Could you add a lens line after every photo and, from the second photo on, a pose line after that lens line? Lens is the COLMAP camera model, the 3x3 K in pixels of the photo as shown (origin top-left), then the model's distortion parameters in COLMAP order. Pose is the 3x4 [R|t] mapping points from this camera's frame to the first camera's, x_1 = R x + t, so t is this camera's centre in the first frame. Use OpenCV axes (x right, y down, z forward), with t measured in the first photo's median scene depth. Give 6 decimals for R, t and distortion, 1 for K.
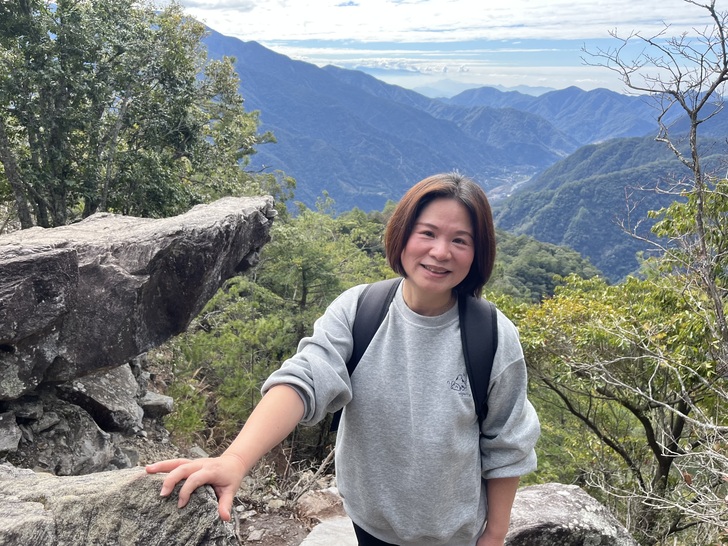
lens RADIAL K [[570.0, 0, 362.2], [0, 570.0, 272.8], [0, 0, 1]] dist [0.062667, -0.089825]
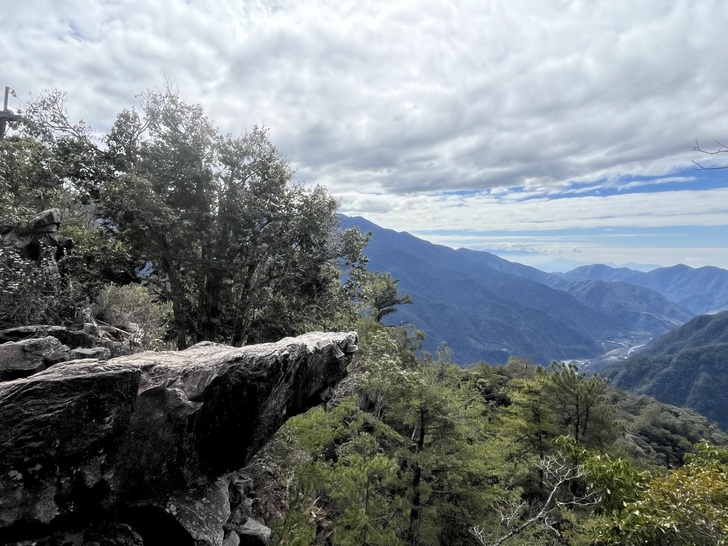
lens RADIAL K [[462.5, 0, 363.0], [0, 462.5, 276.2], [0, 0, 1]] dist [-0.003551, -0.002285]
pose [[0.964387, 0.006268, -0.264421, 0.041730], [-0.081423, 0.958205, -0.274249, -0.003384], [0.251651, 0.286012, 0.924591, 0.130227]]
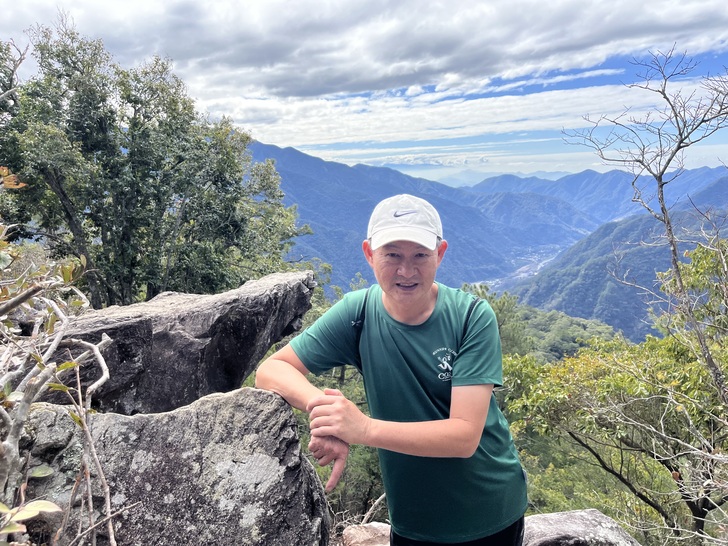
lens RADIAL K [[547.2, 0, 366.5], [0, 547.2, 277.4], [0, 0, 1]] dist [0.049046, -0.072666]
pose [[0.997542, -0.047879, -0.051161, 0.004888], [0.040189, 0.989050, -0.142005, 0.024730], [0.057400, 0.139600, 0.988543, -0.050584]]
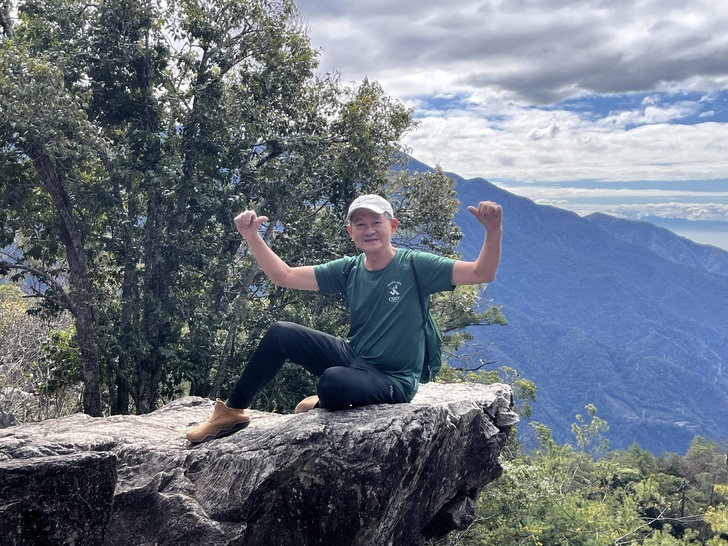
lens RADIAL K [[933.8, 0, 364.0], [0, 933.8, 273.0], [0, 0, 1]] dist [0.119271, -0.339944]
pose [[0.956633, 0.026956, -0.290045, -0.027249], [-0.107355, 0.958246, -0.265027, 0.000573], [0.270791, 0.284671, 0.919584, 0.116754]]
